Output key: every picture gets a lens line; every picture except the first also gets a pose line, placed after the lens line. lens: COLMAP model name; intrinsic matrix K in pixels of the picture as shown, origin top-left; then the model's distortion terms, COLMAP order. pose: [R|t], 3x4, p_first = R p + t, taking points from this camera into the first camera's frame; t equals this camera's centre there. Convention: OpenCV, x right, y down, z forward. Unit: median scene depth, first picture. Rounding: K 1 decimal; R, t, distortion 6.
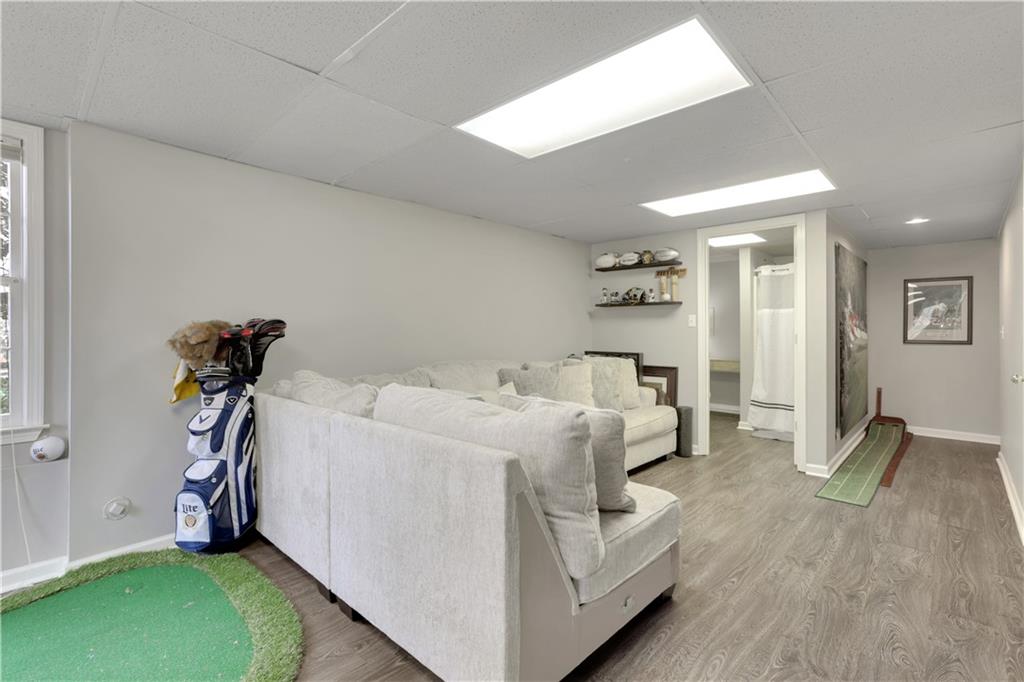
lens RADIAL K [[475.8, 0, 507.6], [0, 475.8, 336.9], [0, 0, 1]] dist [-0.000627, 0.000486]
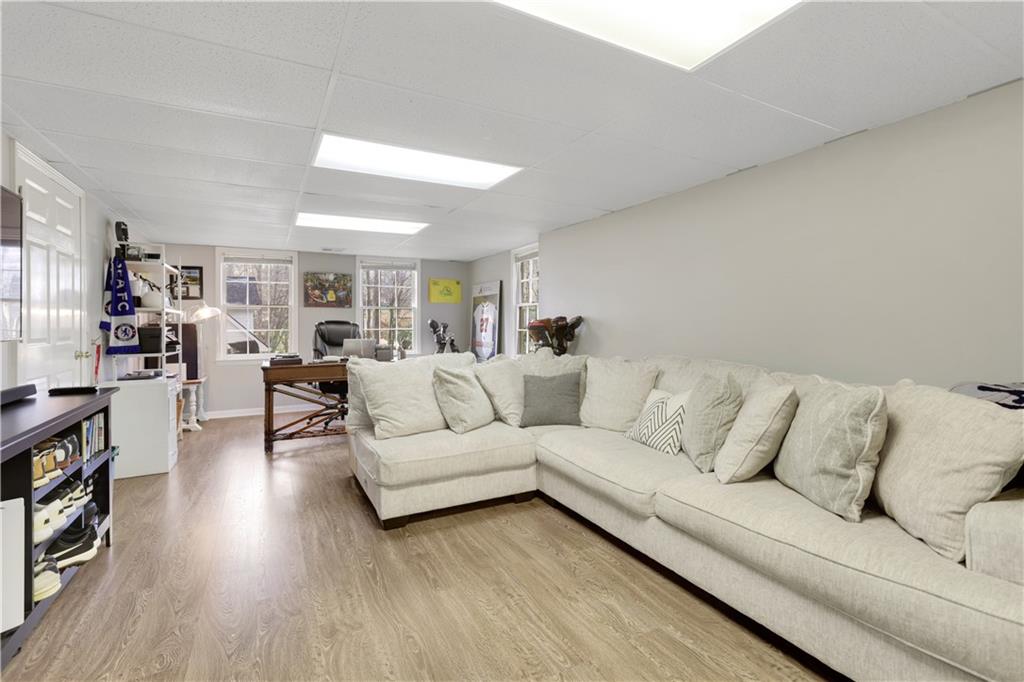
lens RADIAL K [[475.8, 0, 509.5], [0, 475.8, 335.3], [0, 0, 1]] dist [-0.000627, 0.000486]
pose [[-0.338498, 0.017529, -0.940804, 1.067712], [-0.001676, 0.999814, 0.019232, -0.000987], [0.940966, 0.008086, -0.338405, 1.307820]]
